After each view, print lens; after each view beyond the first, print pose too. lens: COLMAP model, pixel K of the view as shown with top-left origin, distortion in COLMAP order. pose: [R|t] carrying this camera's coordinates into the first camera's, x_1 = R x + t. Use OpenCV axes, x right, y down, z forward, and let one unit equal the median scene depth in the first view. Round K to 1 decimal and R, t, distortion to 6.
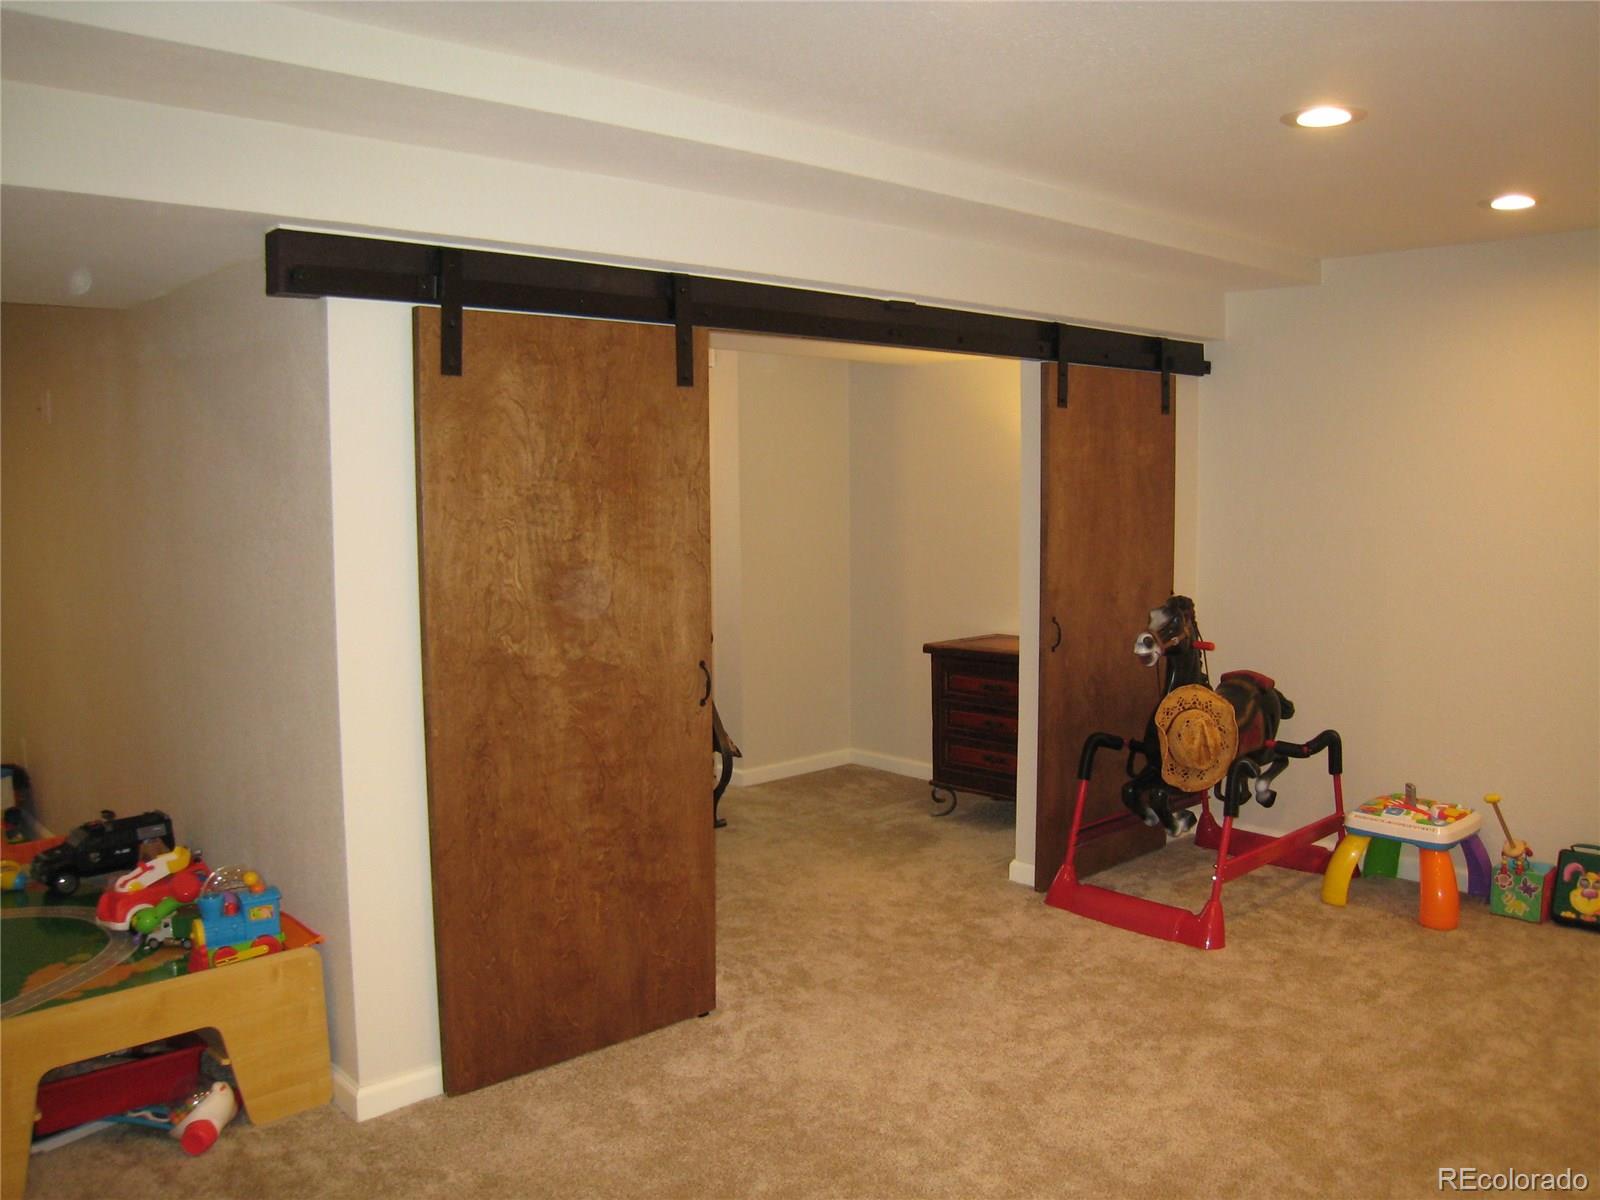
lens RADIAL K [[1296.1, 0, 803.4], [0, 1296.1, 604.5], [0, 0, 1]] dist [-0.162190, 0.097854]
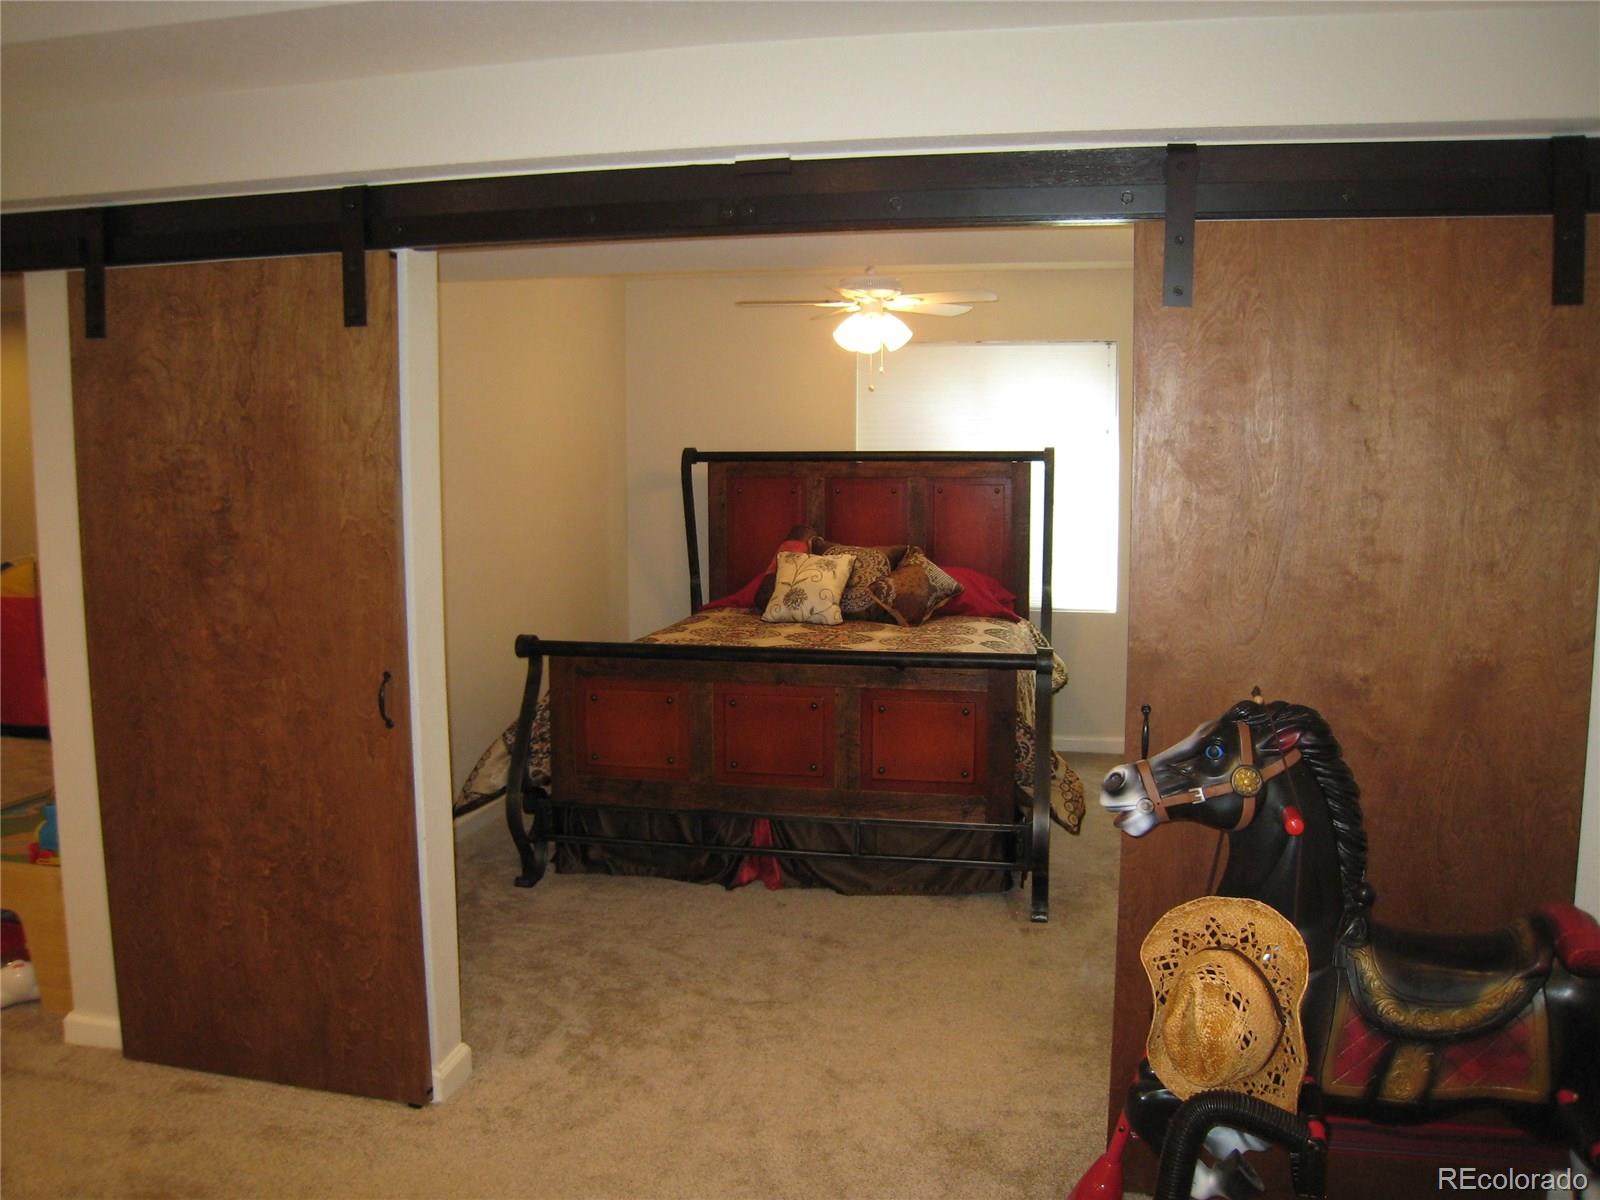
lens RADIAL K [[1296.1, 0, 803.4], [0, 1296.1, 604.5], [0, 0, 1]] dist [-0.162190, 0.097854]
pose [[0.574565, 0.099908, -0.812339, 0.766436], [-0.085827, 0.994404, 0.061595, -0.073896], [0.813947, 0.034330, 0.579924, 0.823517]]
